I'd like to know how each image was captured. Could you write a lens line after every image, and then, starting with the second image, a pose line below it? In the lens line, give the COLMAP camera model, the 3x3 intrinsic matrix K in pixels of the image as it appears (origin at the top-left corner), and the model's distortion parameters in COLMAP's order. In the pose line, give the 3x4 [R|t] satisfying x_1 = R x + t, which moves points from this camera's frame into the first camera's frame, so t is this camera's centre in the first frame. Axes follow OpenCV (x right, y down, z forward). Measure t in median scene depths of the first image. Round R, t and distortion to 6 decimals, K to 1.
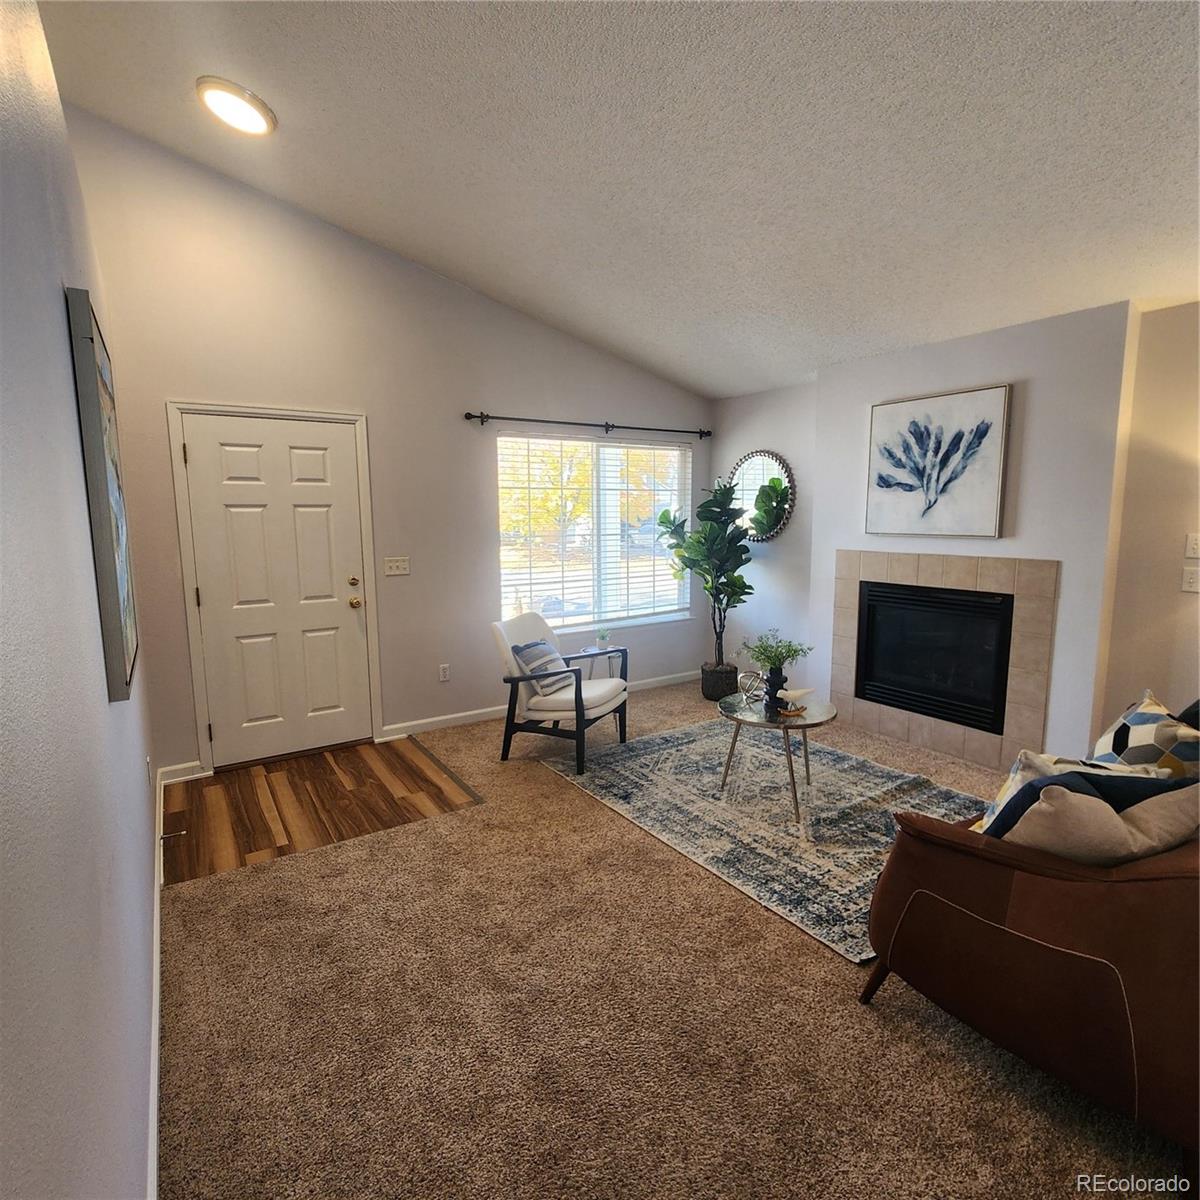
lens RADIAL K [[654.5, 0, 601.4], [0, 654.5, 599.1], [0, 0, 1]] dist [-0.002041, -0.000553]
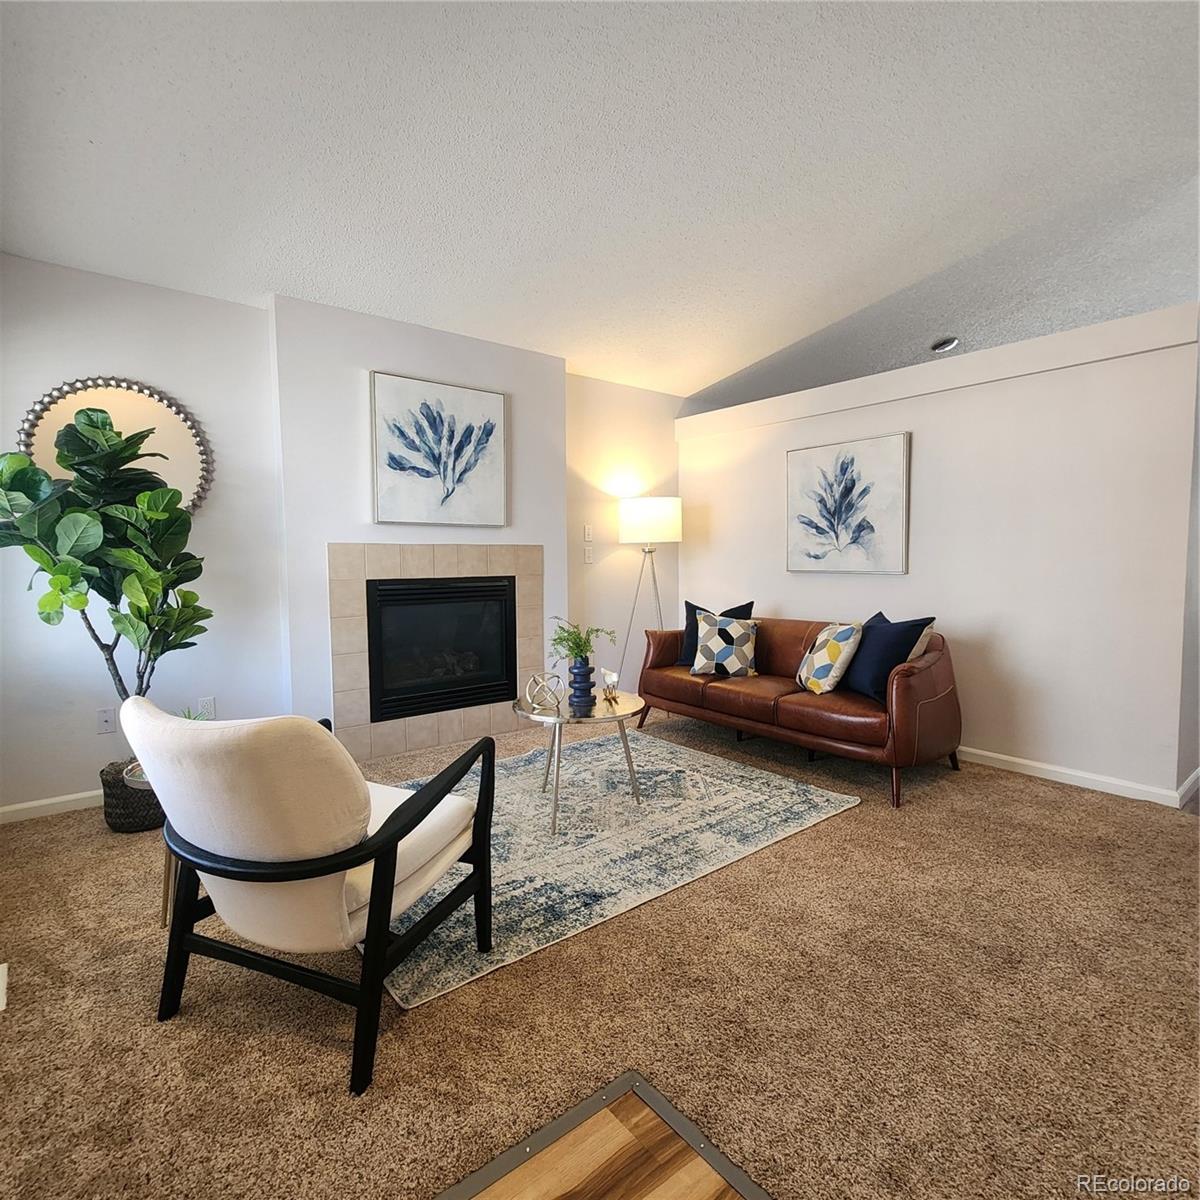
lens RADIAL K [[654.5, 0, 600.6], [0, 654.5, 600.9], [0, 0, 1]] dist [-0.002041, -0.000553]
pose [[-0.087459, -0.061509, 0.994267, -0.514435], [0.134165, 0.988271, 0.072940, -0.025424], [-0.987092, 0.139775, -0.078181, 0.886147]]
